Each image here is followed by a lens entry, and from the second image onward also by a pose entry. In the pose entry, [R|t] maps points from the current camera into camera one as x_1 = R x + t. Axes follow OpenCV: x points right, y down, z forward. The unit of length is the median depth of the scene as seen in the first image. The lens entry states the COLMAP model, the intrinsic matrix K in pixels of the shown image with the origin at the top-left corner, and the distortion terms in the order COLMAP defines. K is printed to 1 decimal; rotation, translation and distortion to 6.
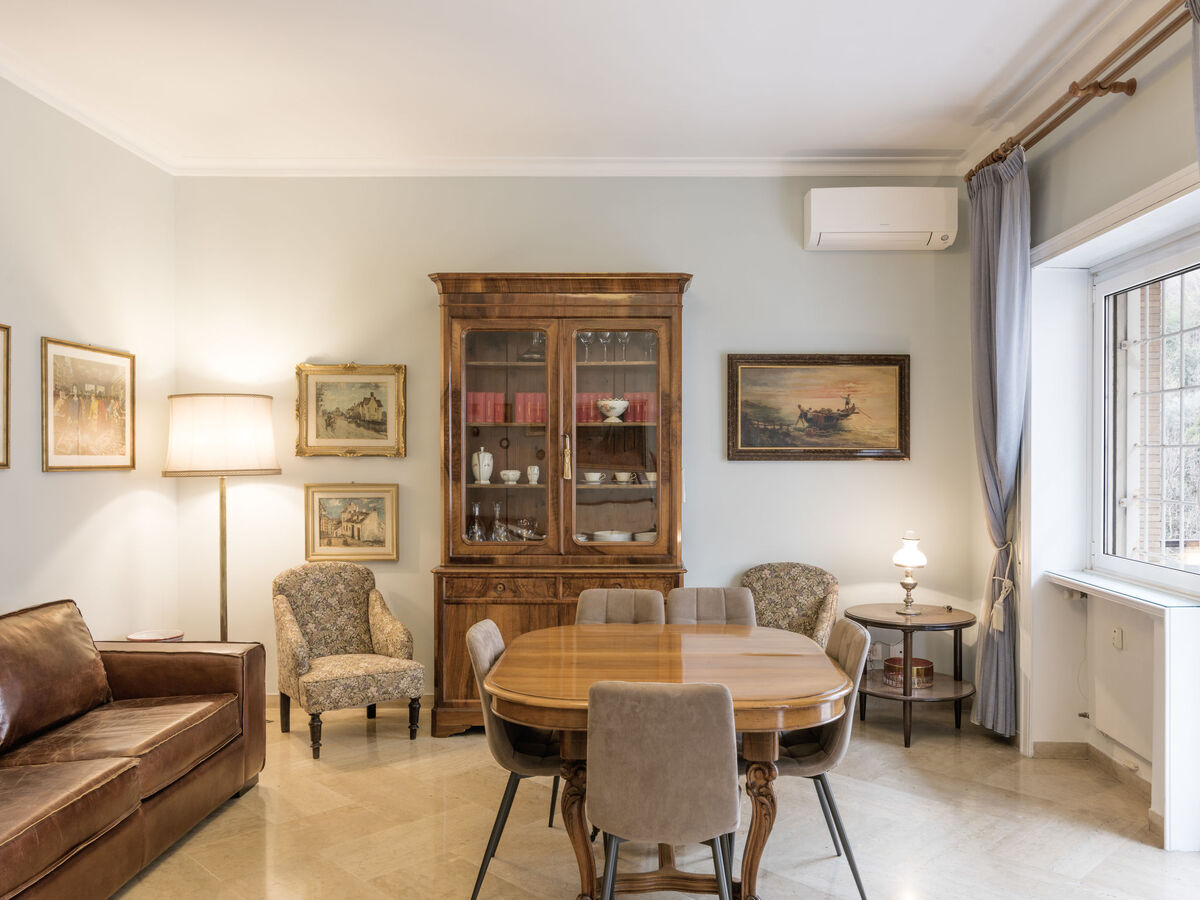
lens RADIAL K [[1034.1, 0, 627.8], [0, 1034.1, 481.4], [0, 0, 1]] dist [0.008420, 0.009296]
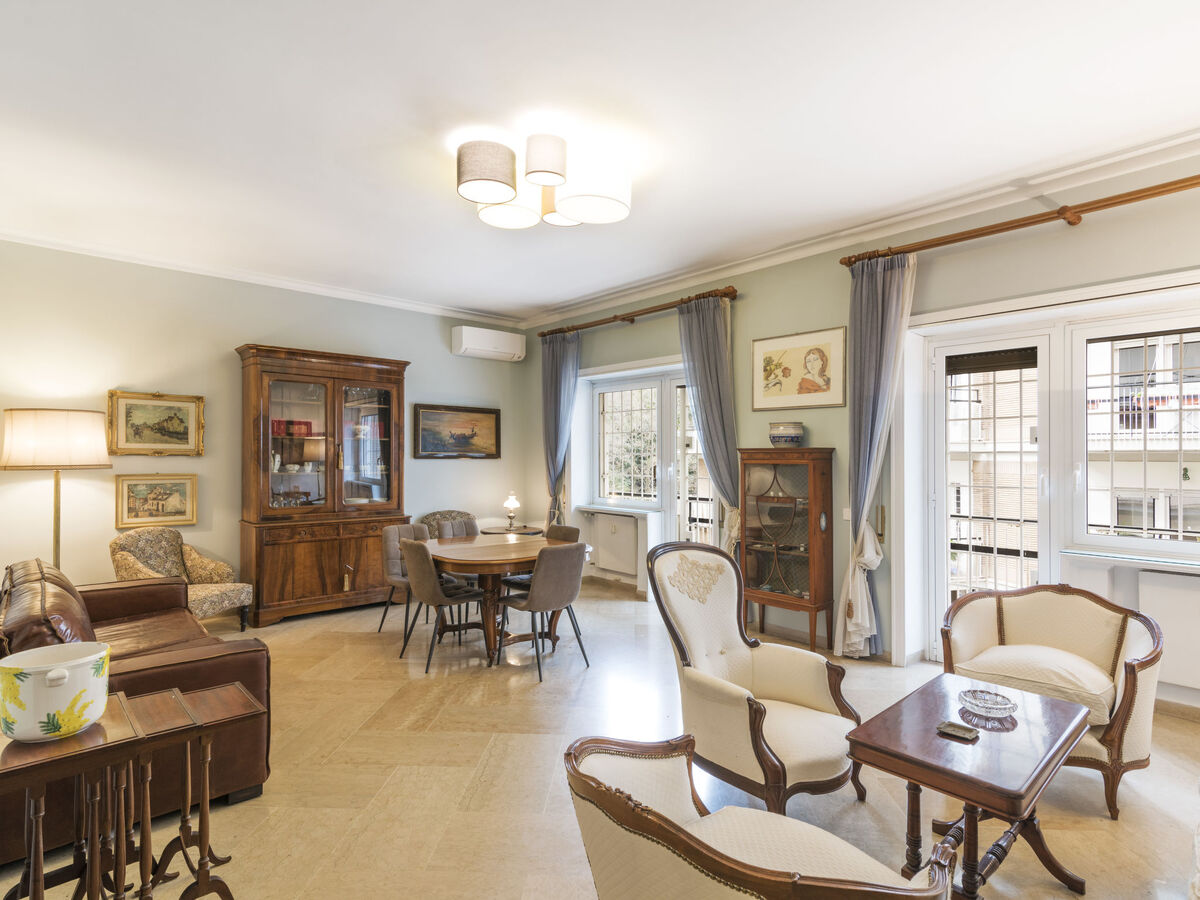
lens RADIAL K [[610.0, 0, 658.5], [0, 610.0, 465.1], [0, 0, 1]] dist [0.015735, -0.002249]
pose [[0.722772, -0.004781, 0.691070, -0.384326], [0.011630, 0.999919, -0.005246, 0.002584], [-0.690989, 0.011829, 0.722769, -0.135454]]
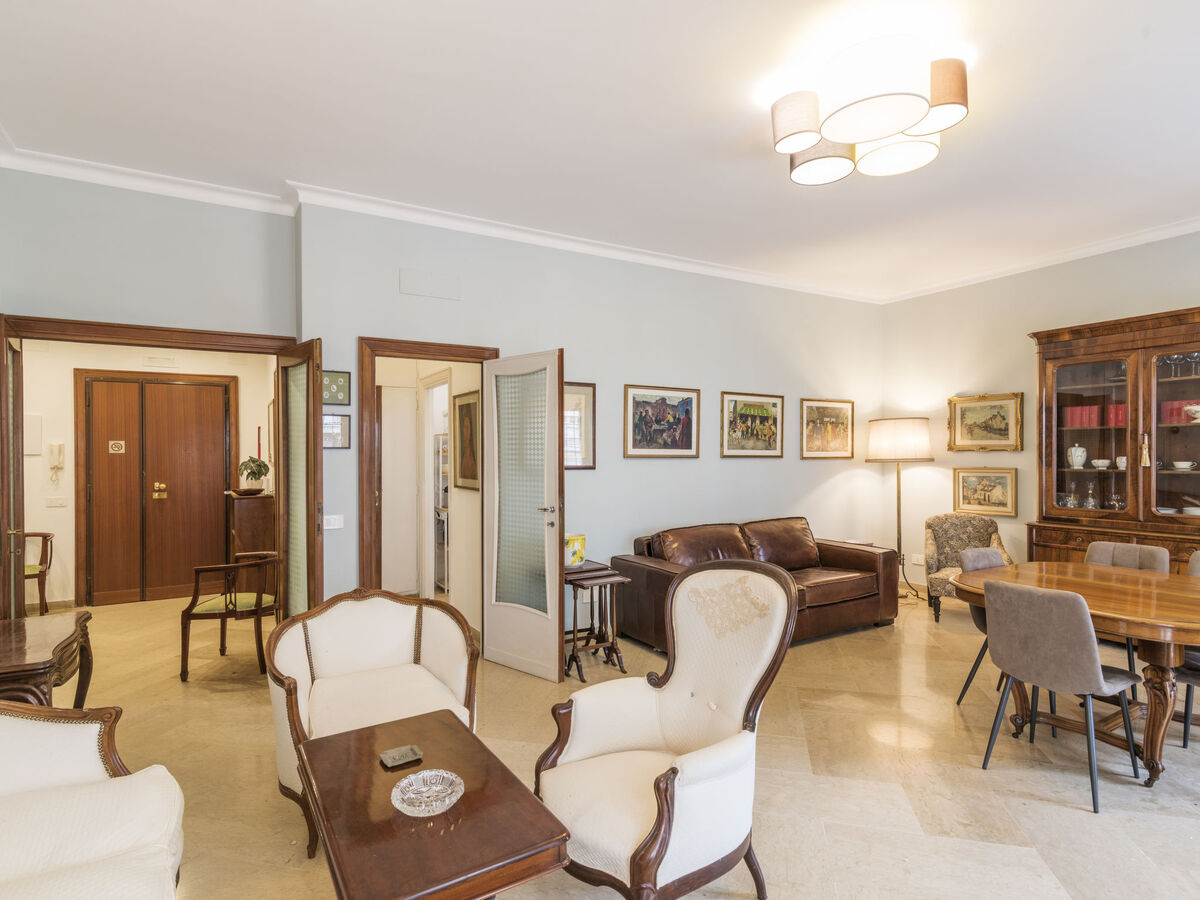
lens RADIAL K [[610.0, 0, 555.1], [0, 610.0, 462.6], [0, 0, 1]] dist [0.015735, -0.002249]
pose [[0.486123, 0.007299, -0.873860, 0.275512], [-0.013523, 0.999908, 0.000829, 0.003174], [0.873786, 0.011414, 0.486177, -0.077139]]
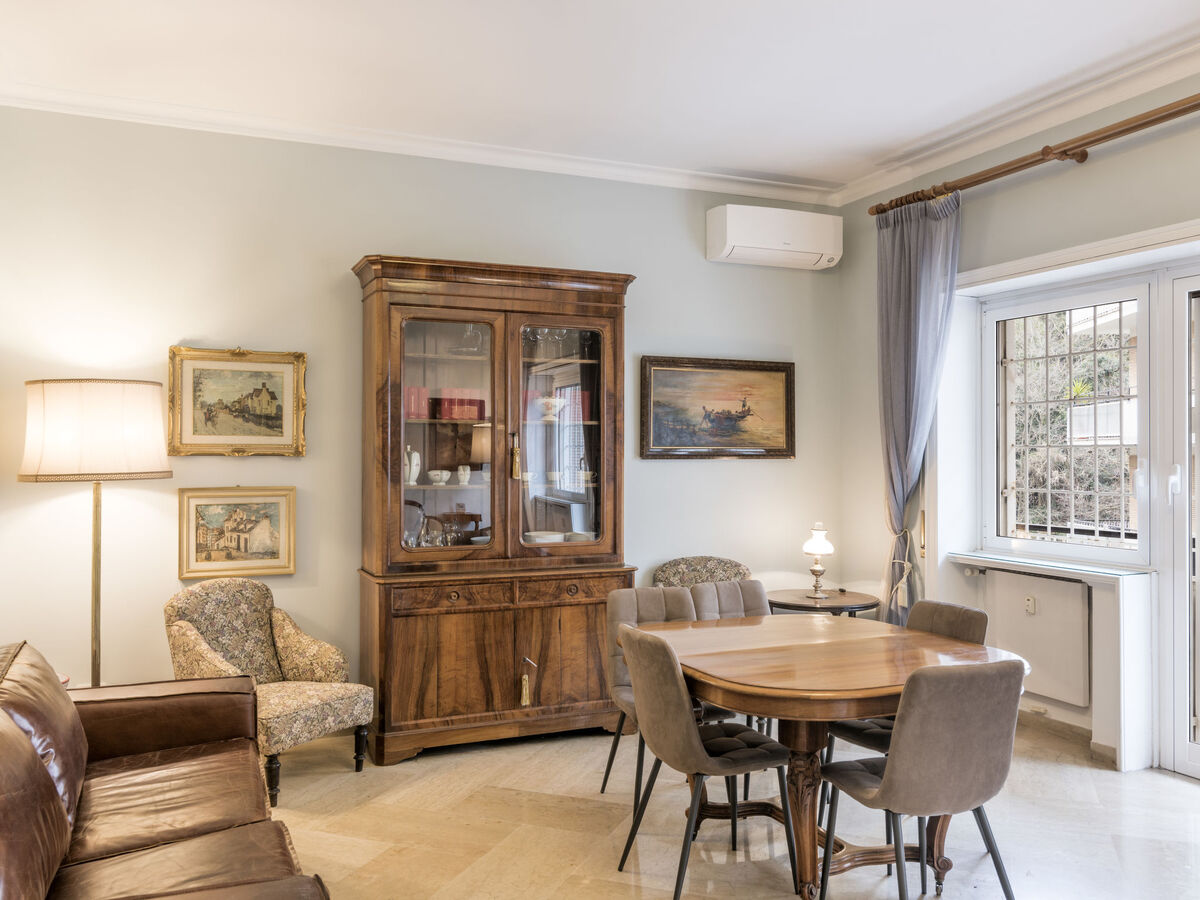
lens RADIAL K [[1034.1, 0, 697.4], [0, 1034.1, 460.8], [0, 0, 1]] dist [0.008420, 0.009296]
pose [[0.903232, -0.003741, 0.429137, -0.314082], [0.011290, 0.999823, -0.015047, -0.002775], [-0.429005, 0.018436, 0.903114, 0.056943]]
